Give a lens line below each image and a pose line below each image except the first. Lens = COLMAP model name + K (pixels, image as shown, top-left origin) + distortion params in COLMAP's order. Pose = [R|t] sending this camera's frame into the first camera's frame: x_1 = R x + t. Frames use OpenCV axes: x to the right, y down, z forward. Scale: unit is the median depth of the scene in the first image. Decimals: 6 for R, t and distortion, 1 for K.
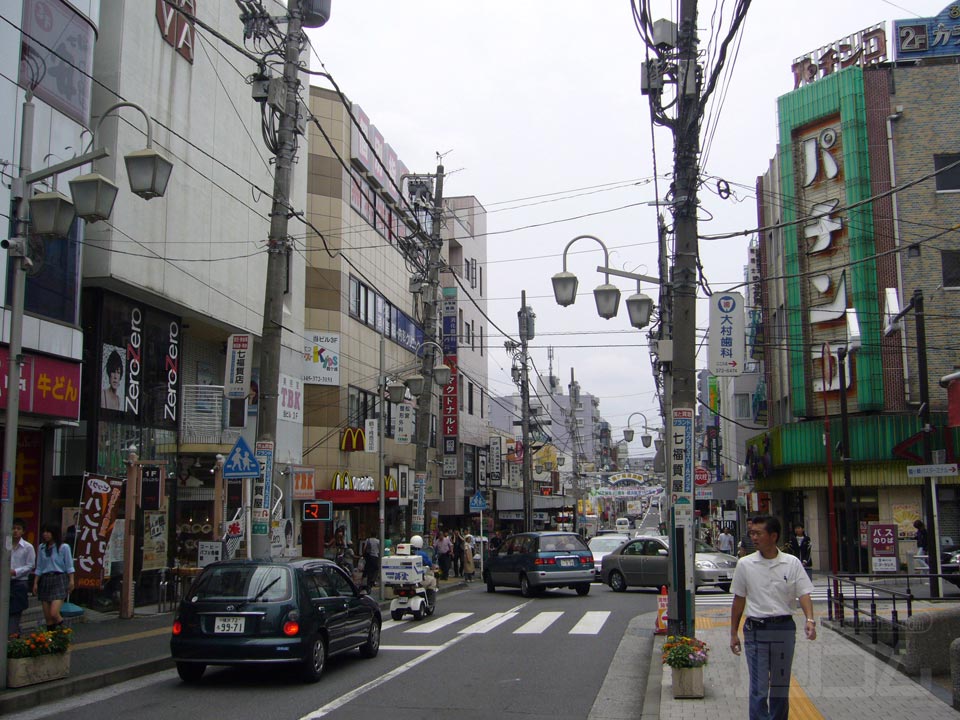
lens RADIAL K [[1045.6, 0, 461.8], [0, 1045.6, 377.1], [0, 0, 1]] dist [-0.055967, 0.000000]
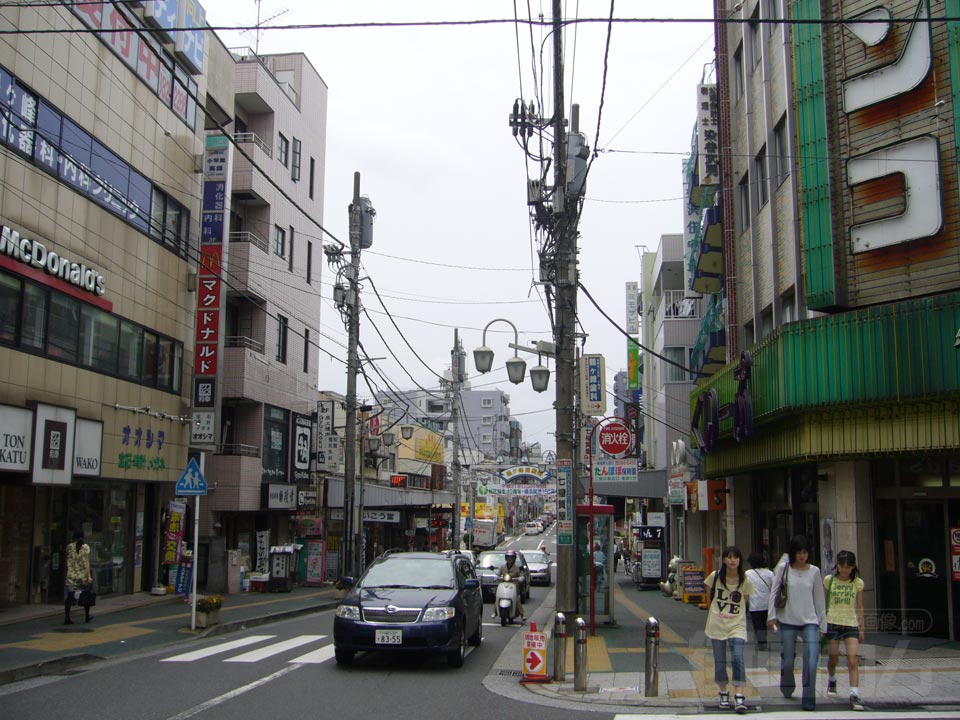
lens RADIAL K [[1045.6, 0, 479.5], [0, 1045.6, 341.9], [0, 0, 1]] dist [-0.055967, 0.000000]
pose [[0.995186, 0.030614, 0.093096, 0.077481], [-0.027057, 0.998863, -0.039243, 0.048276], [-0.094192, 0.036536, 0.994883, 0.336760]]
